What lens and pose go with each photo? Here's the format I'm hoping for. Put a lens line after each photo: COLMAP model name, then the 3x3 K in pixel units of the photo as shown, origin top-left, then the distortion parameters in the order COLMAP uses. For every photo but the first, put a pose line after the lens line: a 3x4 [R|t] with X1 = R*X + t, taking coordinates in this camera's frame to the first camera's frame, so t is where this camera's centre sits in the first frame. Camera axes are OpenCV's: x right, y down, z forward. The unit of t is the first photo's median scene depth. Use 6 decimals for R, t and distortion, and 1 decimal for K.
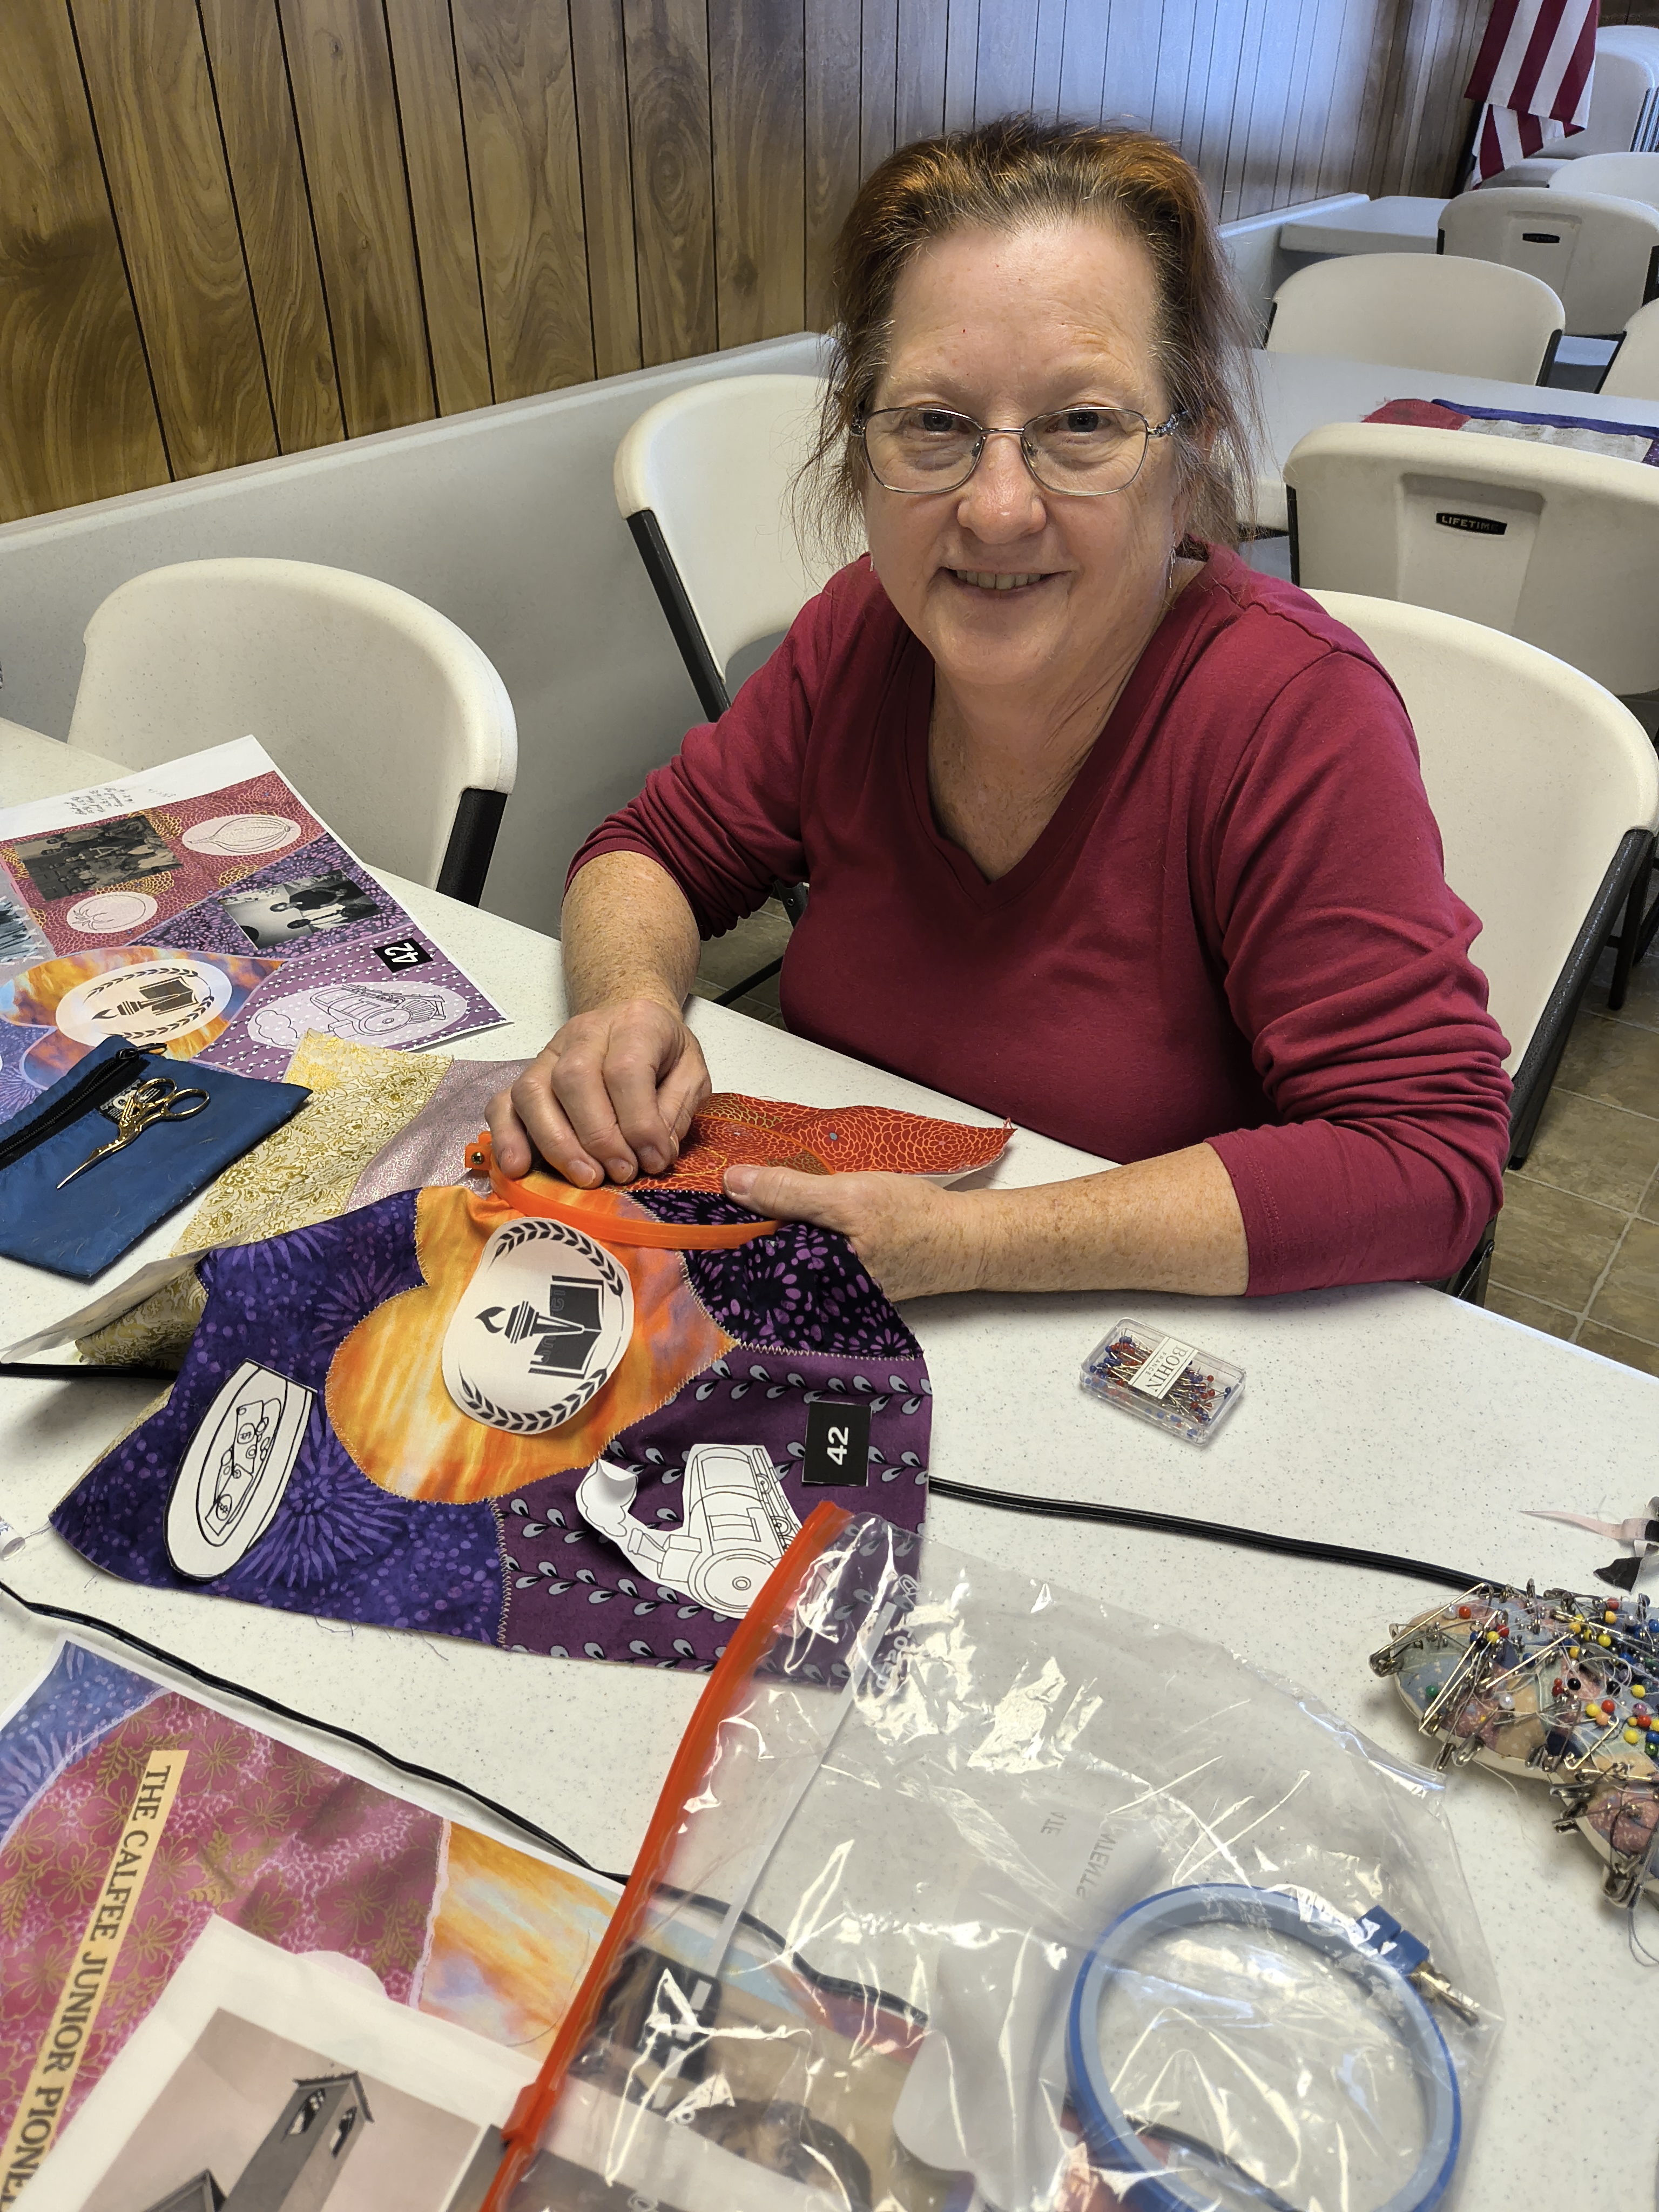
lens RADIAL K [[1627.6, 0, 829.5], [0, 1627.6, 1106.0], [0, 0, 1]] dist [-0.000306, -0.007439]
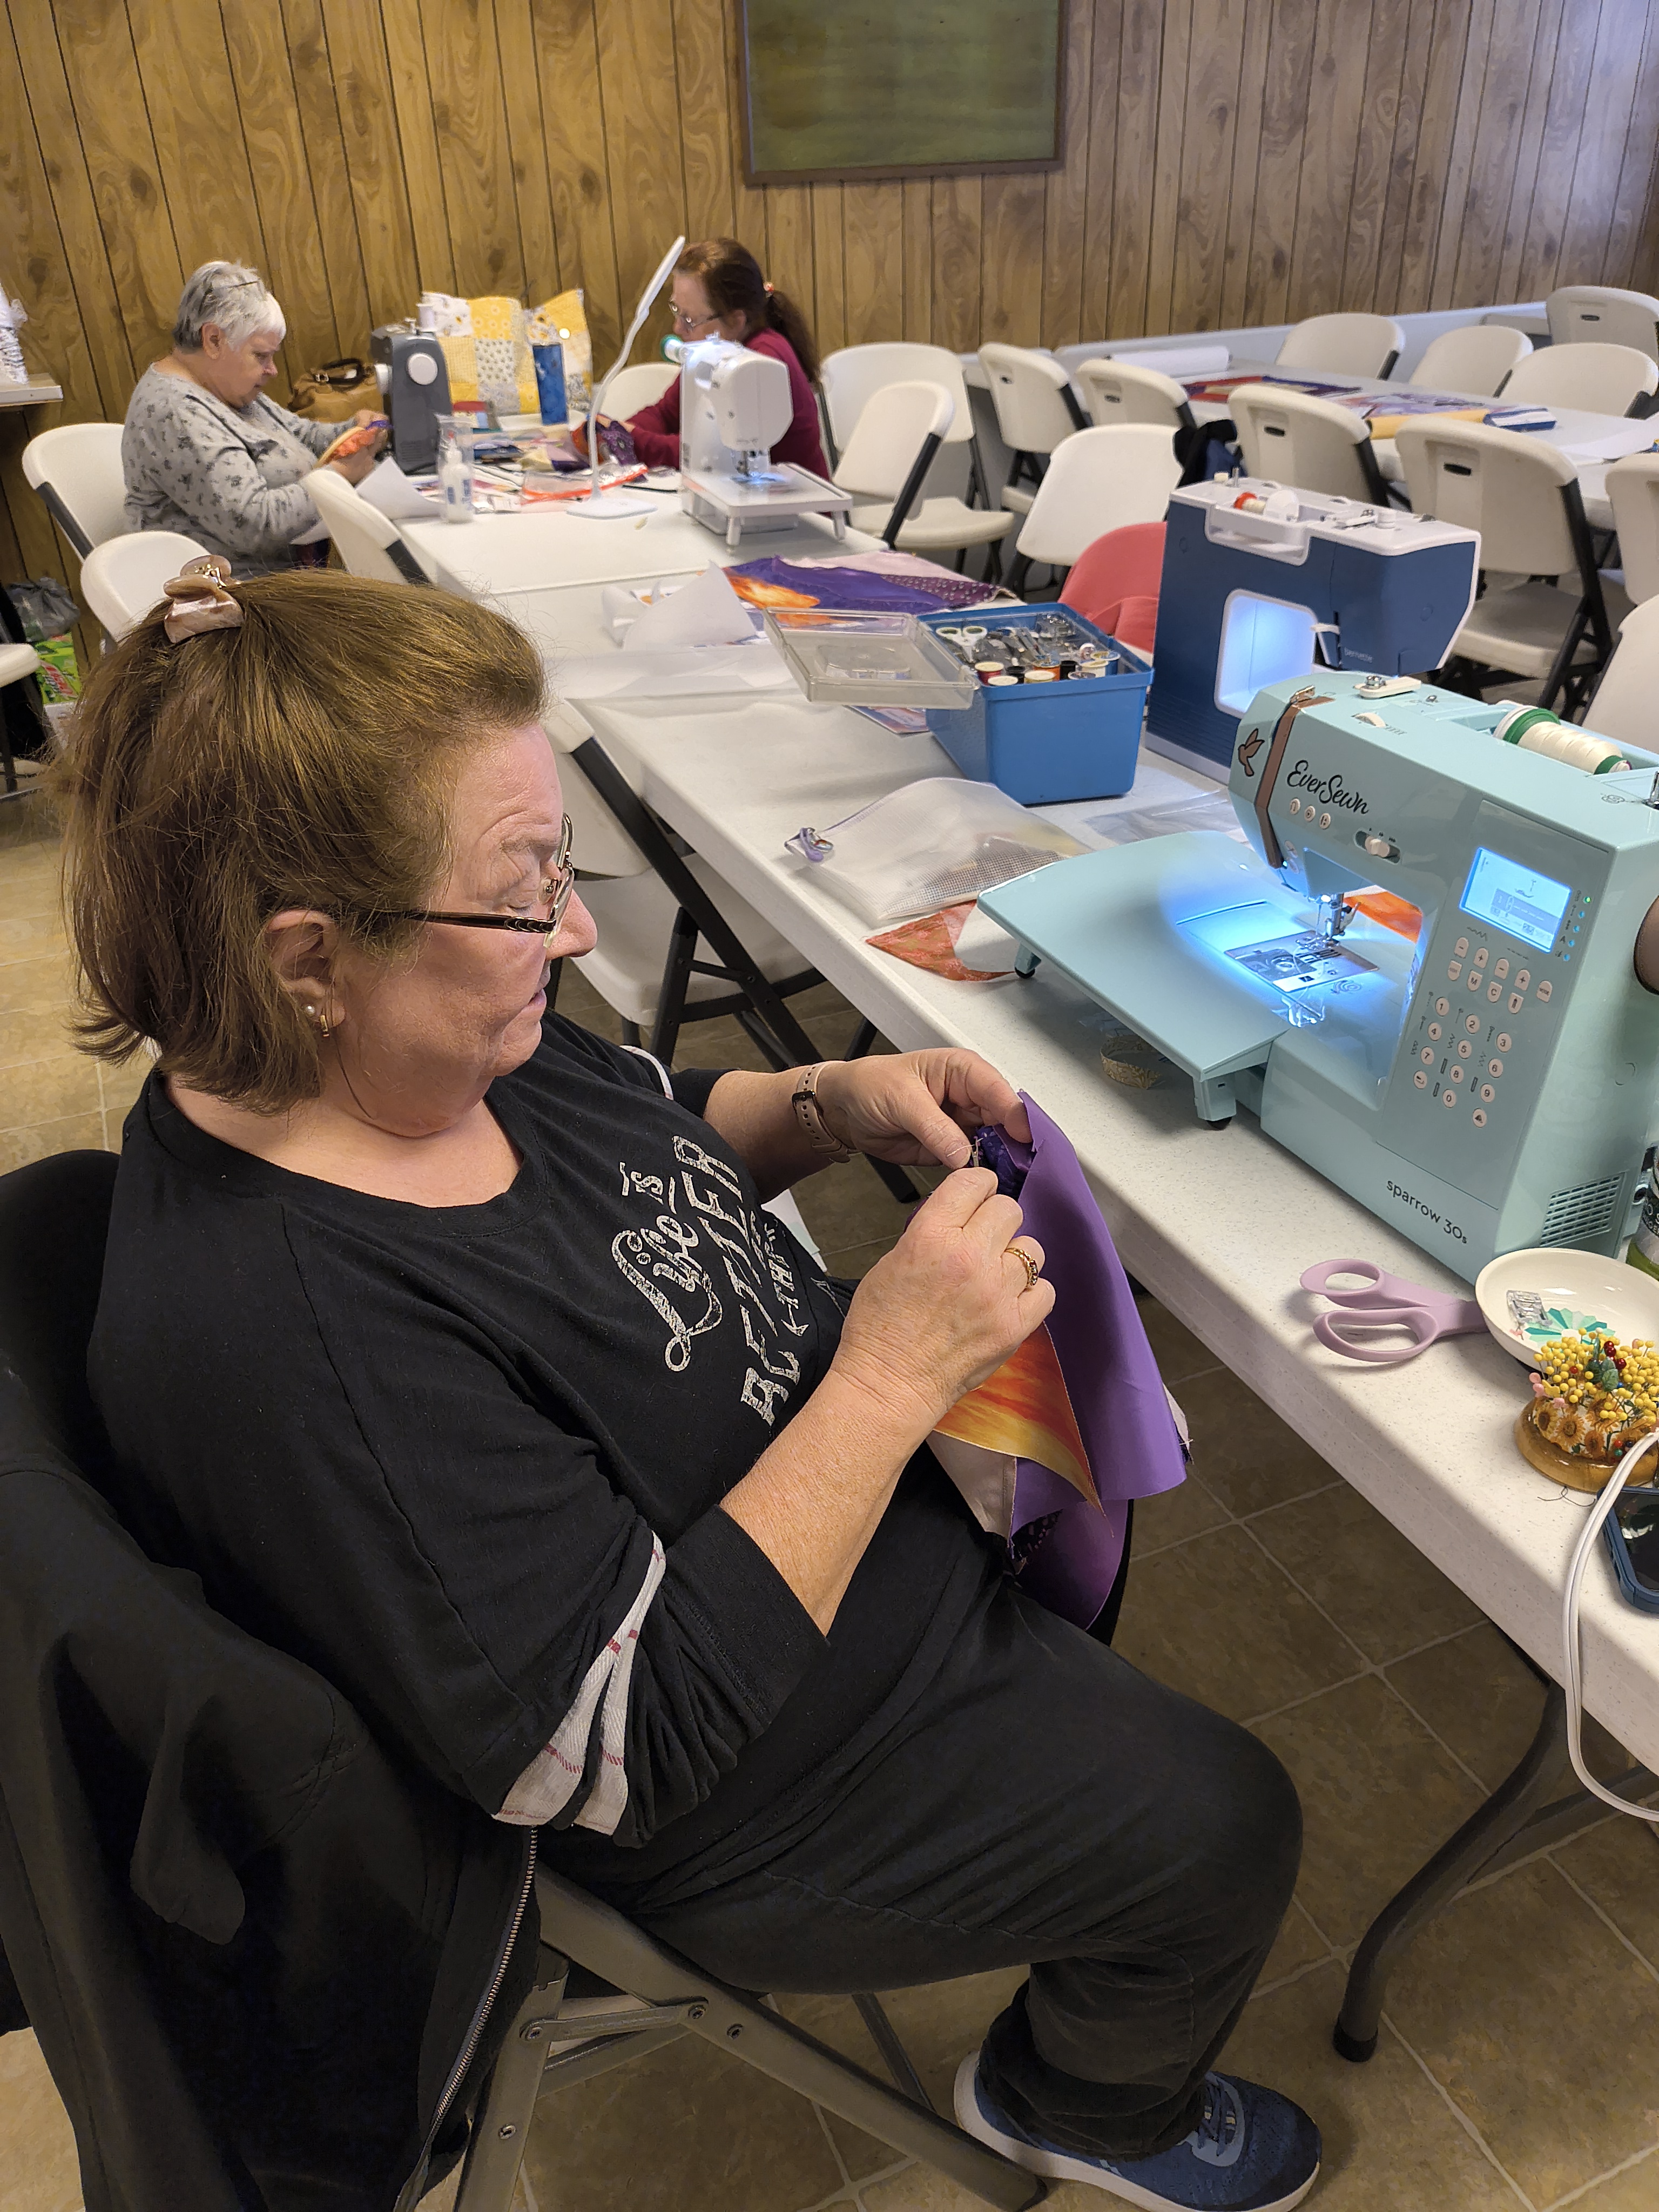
lens RADIAL K [[1628.6, 0, 839.6], [0, 1628.6, 1141.4], [0, 0, 1]] dist [0.000975, -0.003126]
pose [[0.868332, 0.226580, -0.441204, 1.091352], [-0.249917, 0.968252, 0.005383, 0.662469], [0.428417, 0.105590, 0.897391, -1.028697]]
